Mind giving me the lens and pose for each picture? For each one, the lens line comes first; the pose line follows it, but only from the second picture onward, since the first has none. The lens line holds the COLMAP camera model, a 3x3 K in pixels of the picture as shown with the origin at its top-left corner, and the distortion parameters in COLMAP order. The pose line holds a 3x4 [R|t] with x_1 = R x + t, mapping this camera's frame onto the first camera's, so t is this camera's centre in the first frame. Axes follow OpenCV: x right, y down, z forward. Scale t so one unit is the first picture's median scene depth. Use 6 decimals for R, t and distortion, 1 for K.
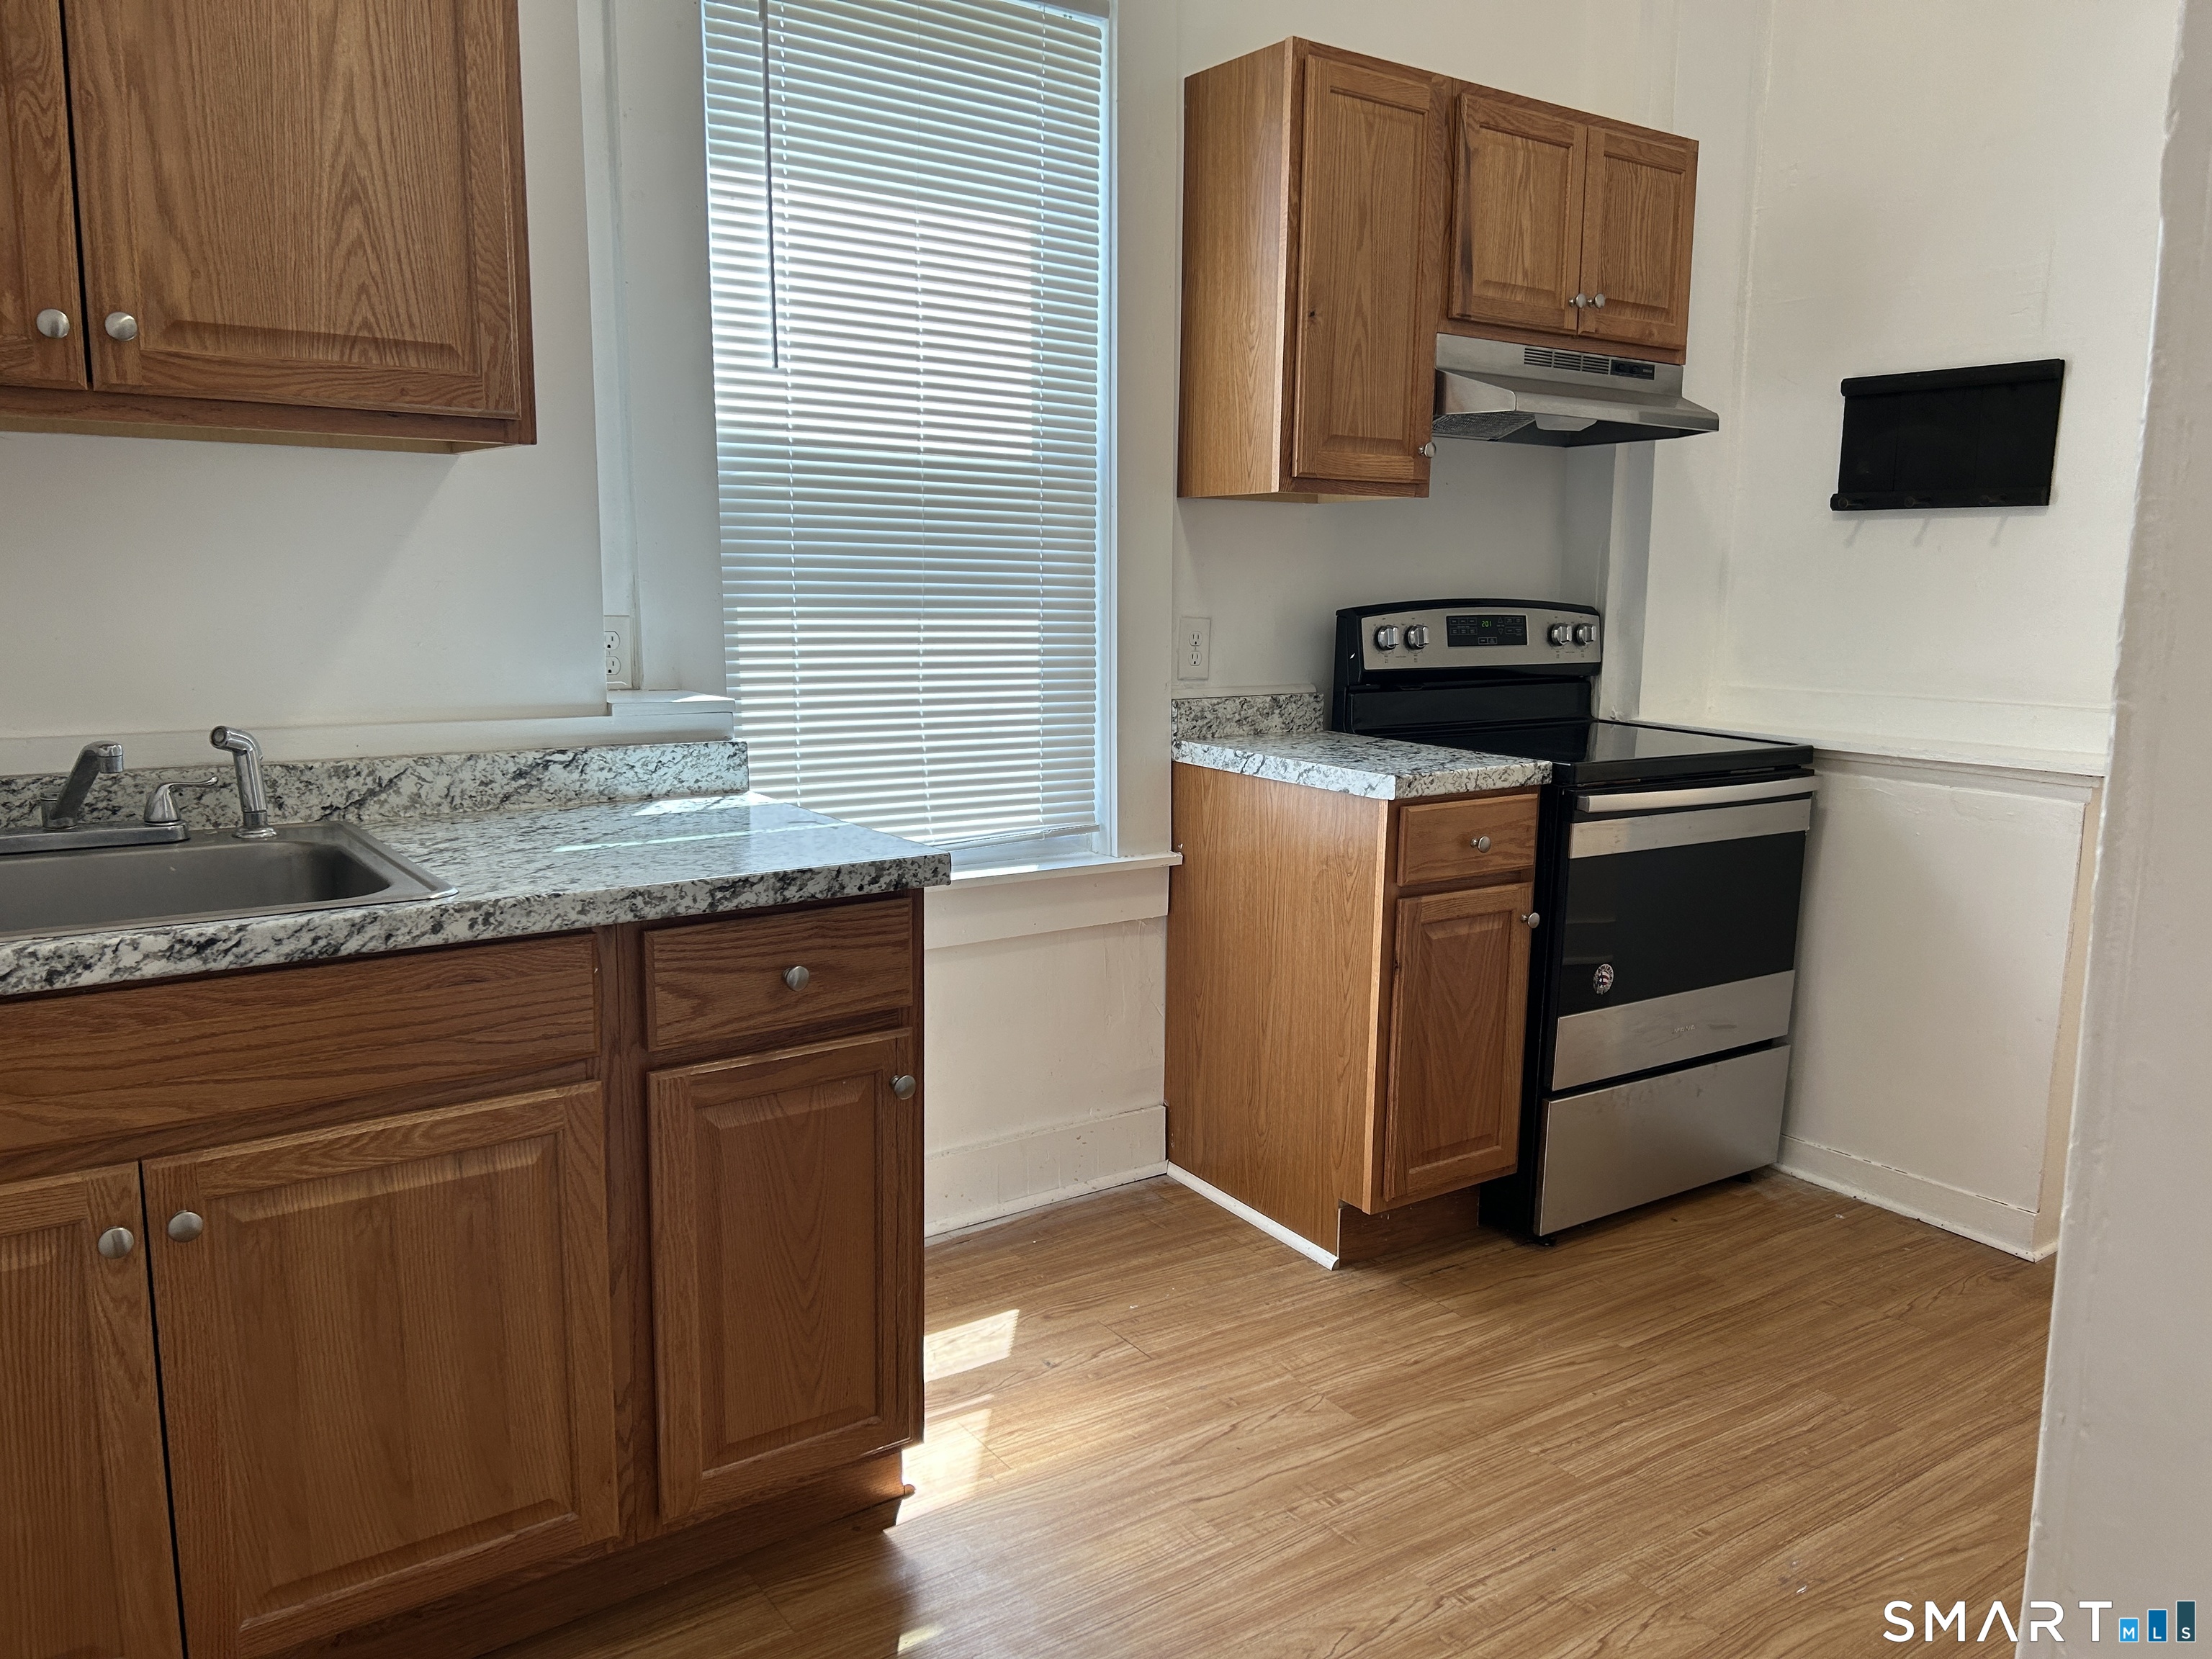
lens RADIAL K [[1567.4, 0, 1225.9], [0, 1567.4, 841.3], [0, 0, 1]] dist [0.109083, -0.094629]
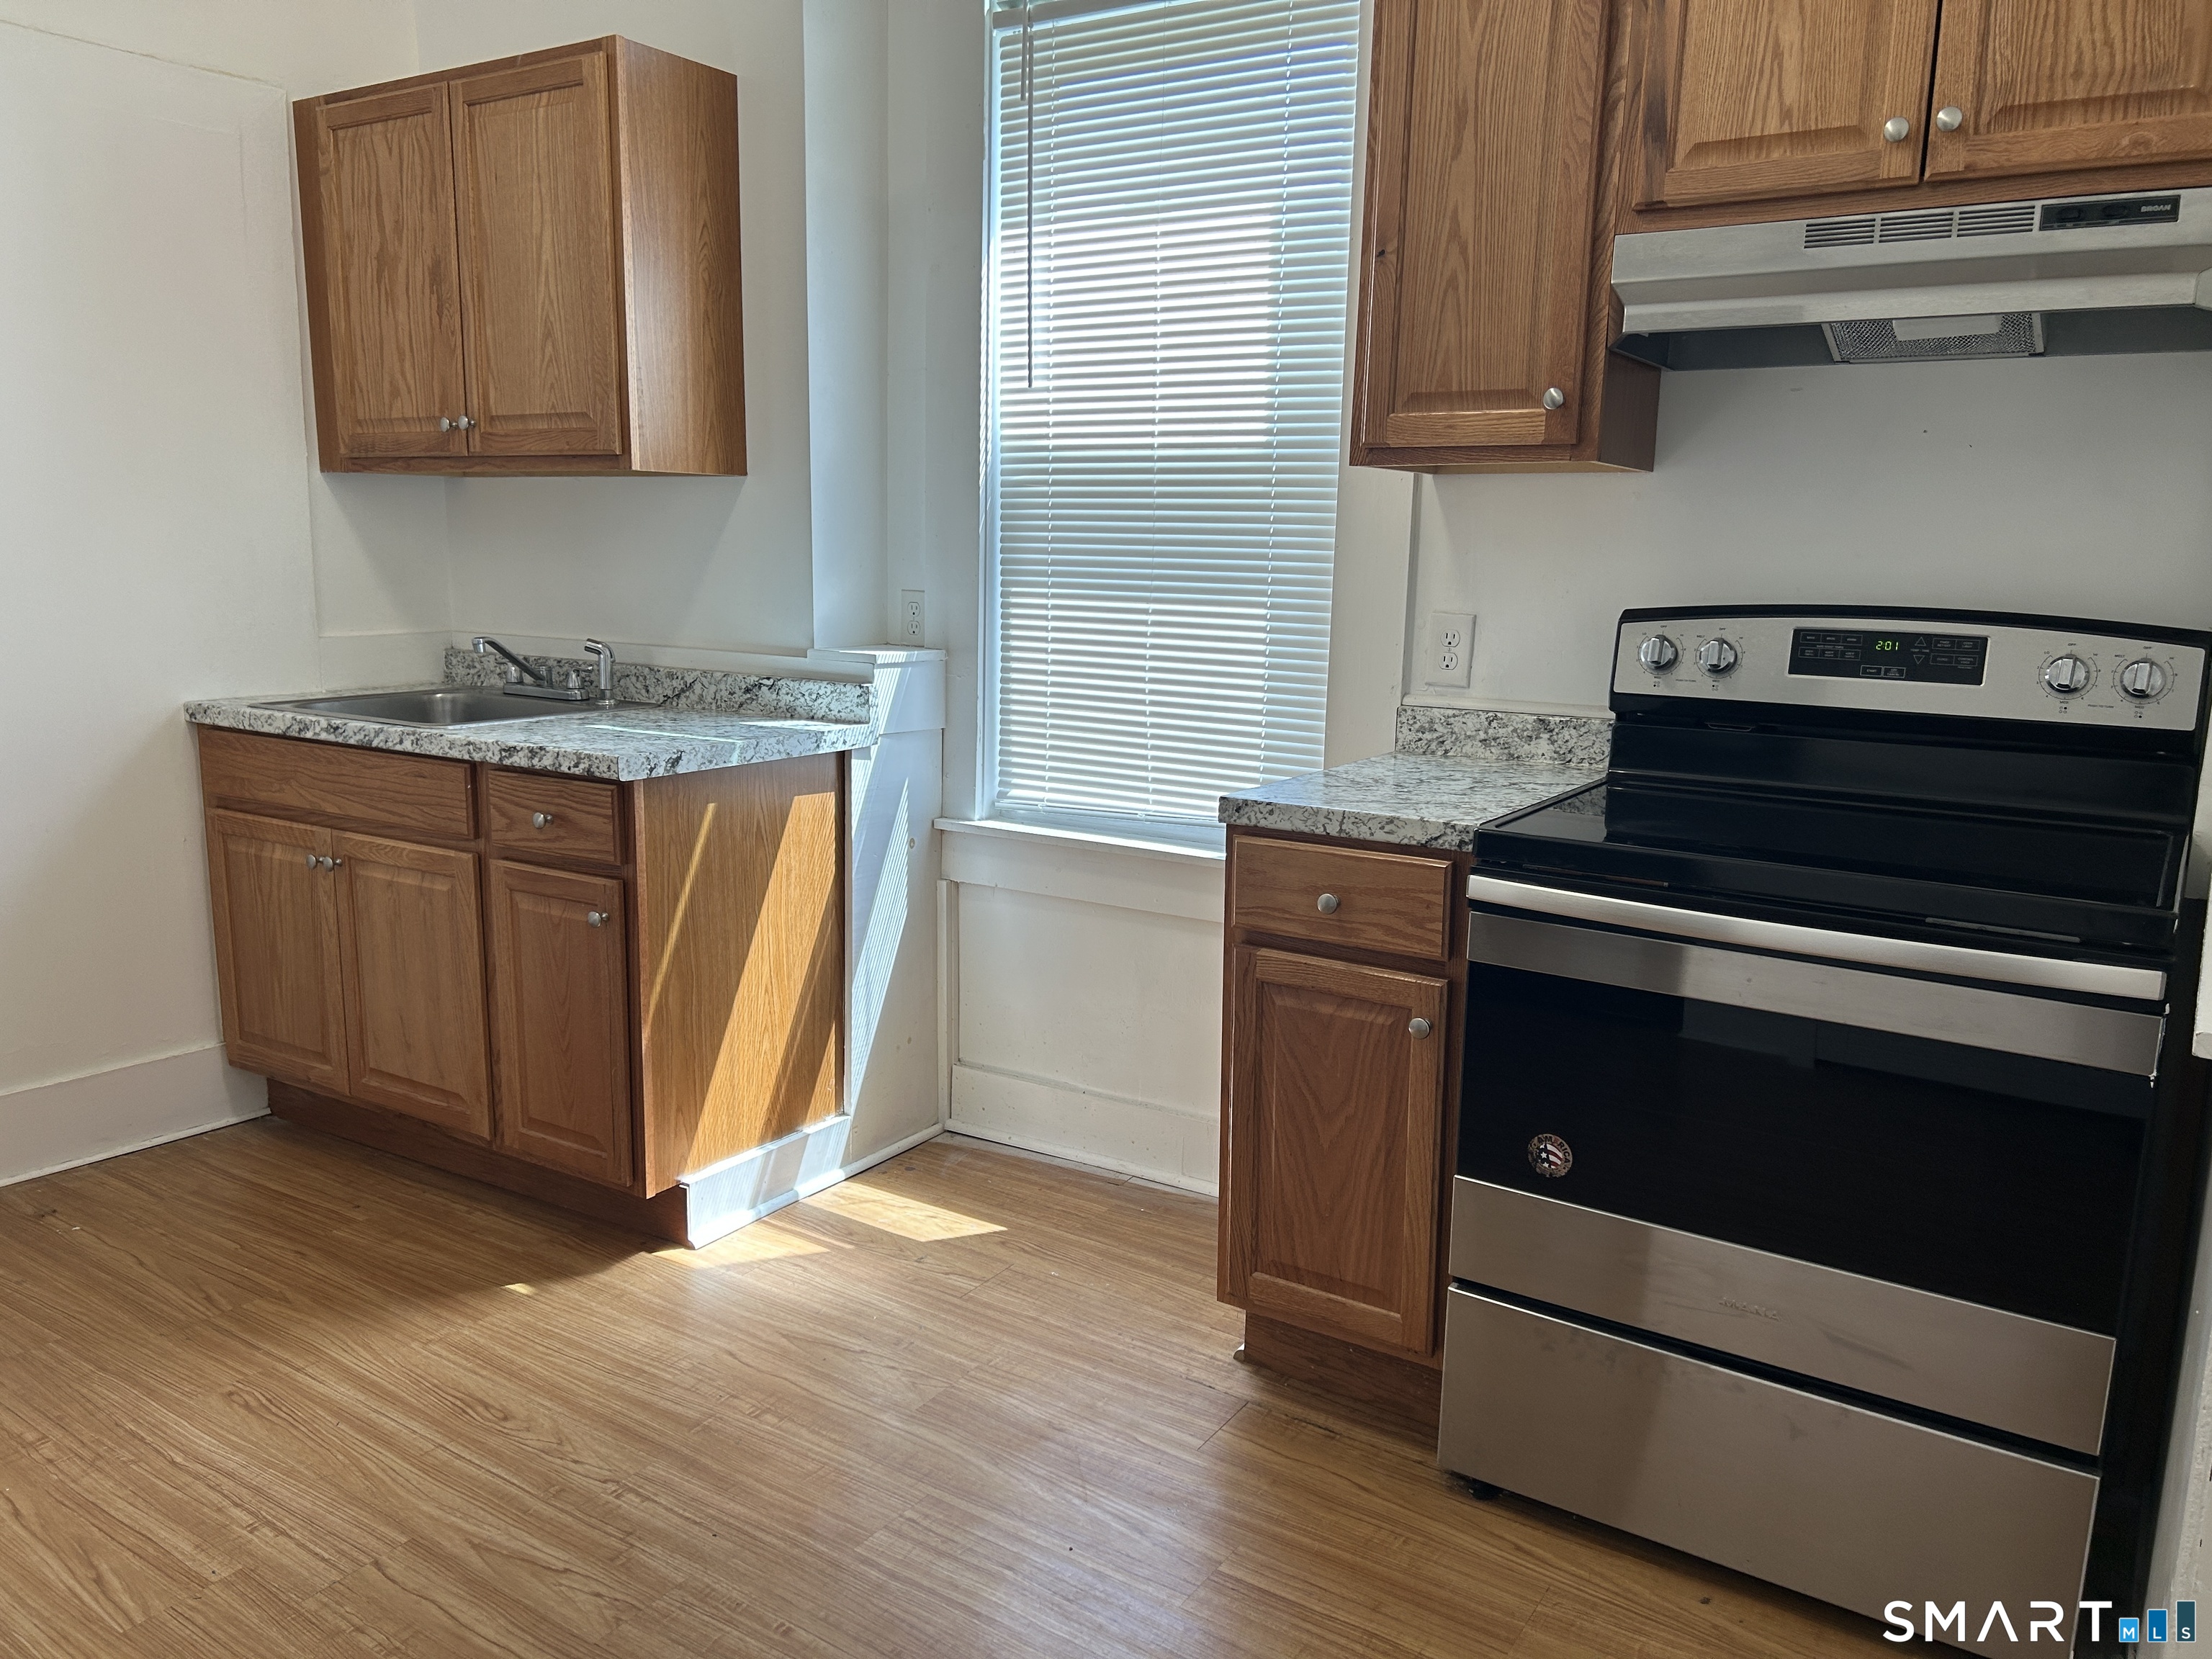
lens RADIAL K [[1646.9, 0, 1099.1], [0, 1646.9, 836.2], [0, 0, 1]] dist [0.113551, -0.120119]
pose [[0.359494, 0.158484, -0.919590, 0.919020], [-0.171450, 0.979913, 0.101855, -0.100450], [0.917262, 0.121047, 0.379445, 0.599987]]
